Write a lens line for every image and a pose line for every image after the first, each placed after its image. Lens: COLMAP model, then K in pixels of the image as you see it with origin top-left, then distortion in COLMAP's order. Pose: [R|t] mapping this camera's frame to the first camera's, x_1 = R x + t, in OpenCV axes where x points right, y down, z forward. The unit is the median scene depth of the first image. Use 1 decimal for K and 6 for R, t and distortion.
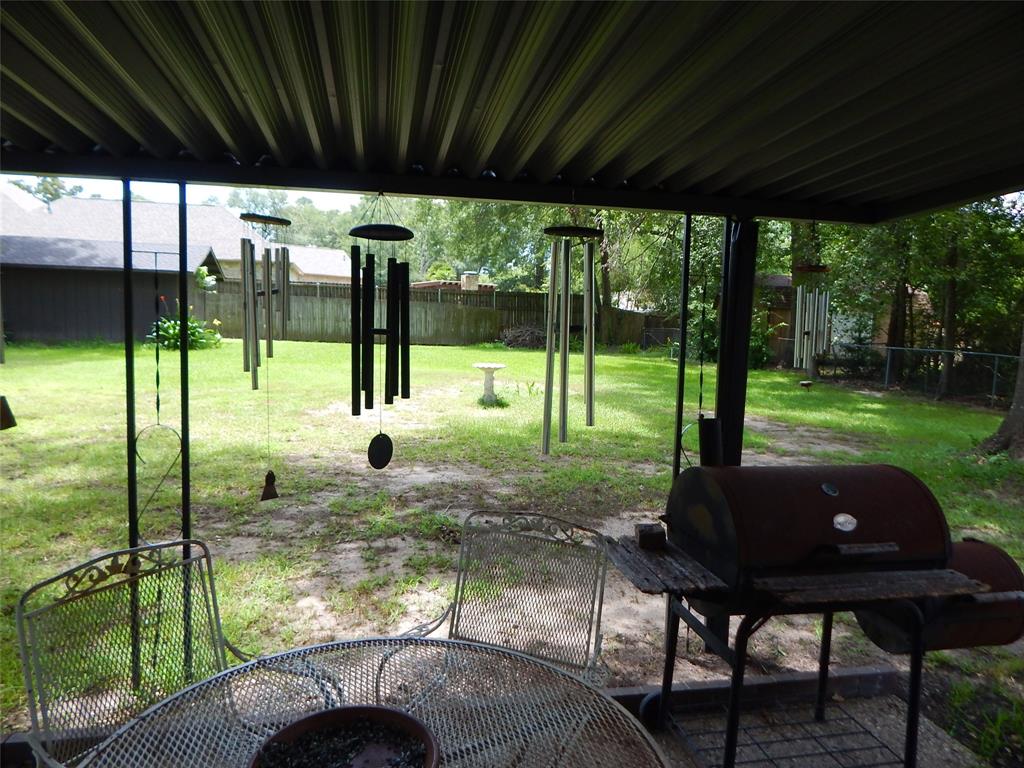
lens RADIAL K [[668.3, 0, 512.0], [0, 668.3, 384.0], [0, 0, 1]] dist [-0.000937, -0.002177]
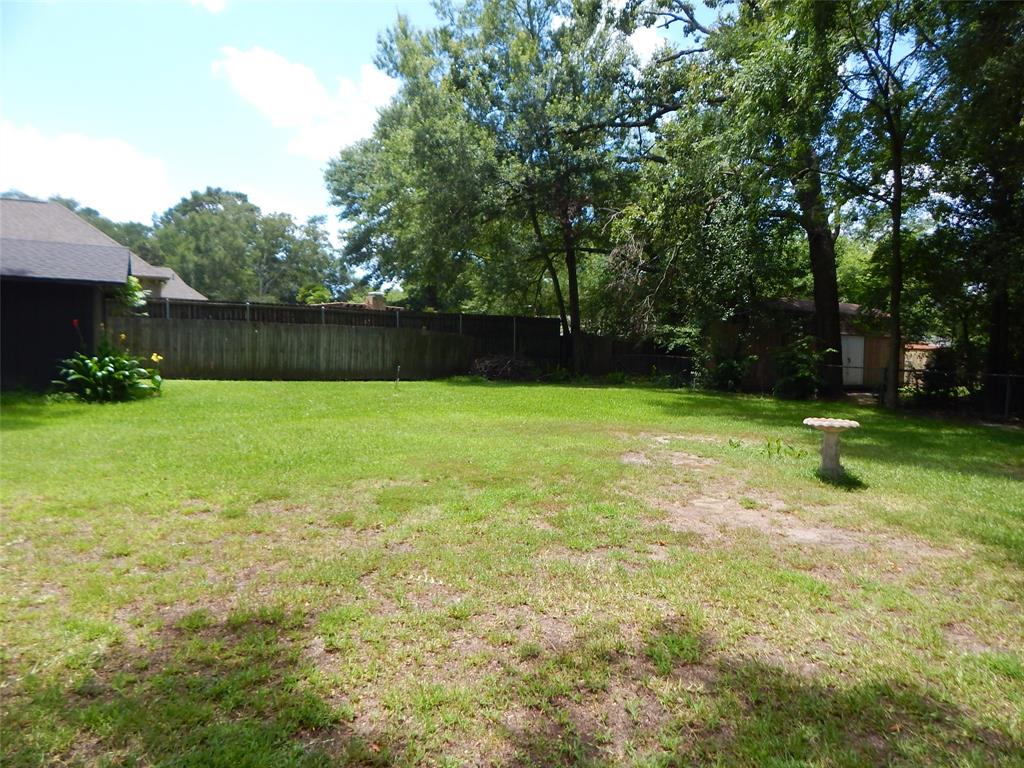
lens RADIAL K [[668.3, 0, 512.0], [0, 668.3, 384.0], [0, 0, 1]] dist [-0.000937, -0.002177]
pose [[0.962452, -0.026214, 0.270182, -0.278567], [0.036134, 0.998841, -0.031807, -0.031296], [-0.269035, 0.040376, 0.962284, 0.253389]]
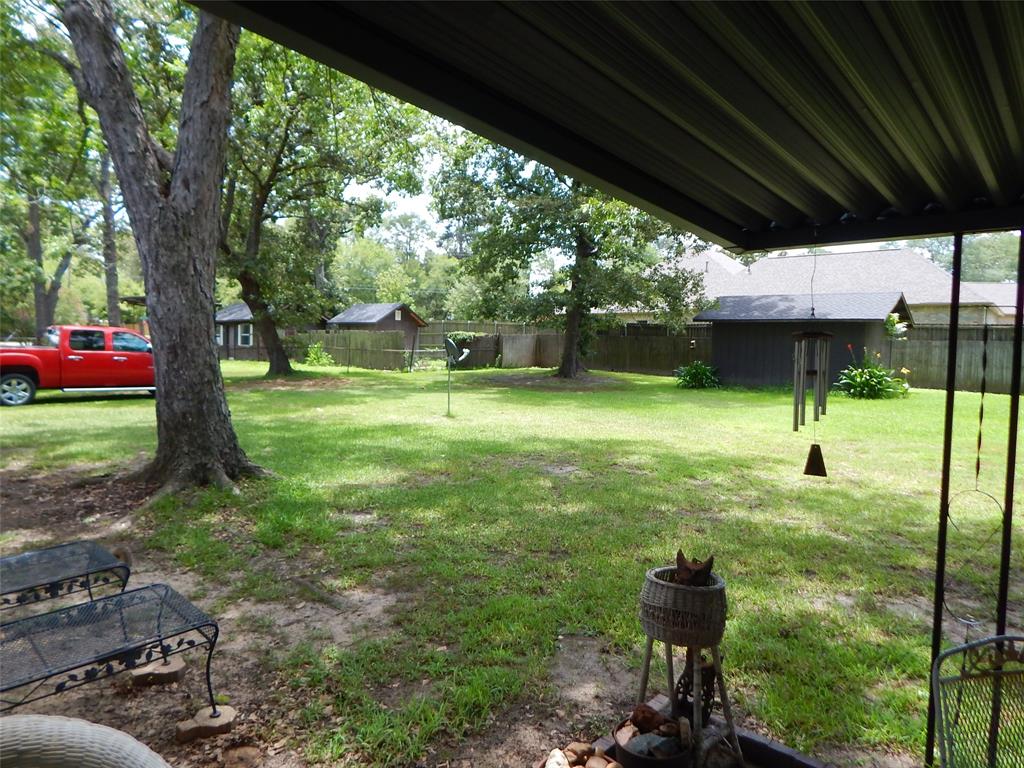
lens RADIAL K [[668.3, 0, 512.0], [0, 668.3, 384.0], [0, 0, 1]] dist [-0.000937, -0.002177]
pose [[0.613855, 0.029976, -0.788849, -0.037419], [-0.083743, 0.996113, -0.027314, -0.001341], [0.784964, 0.082828, 0.613980, -0.016045]]
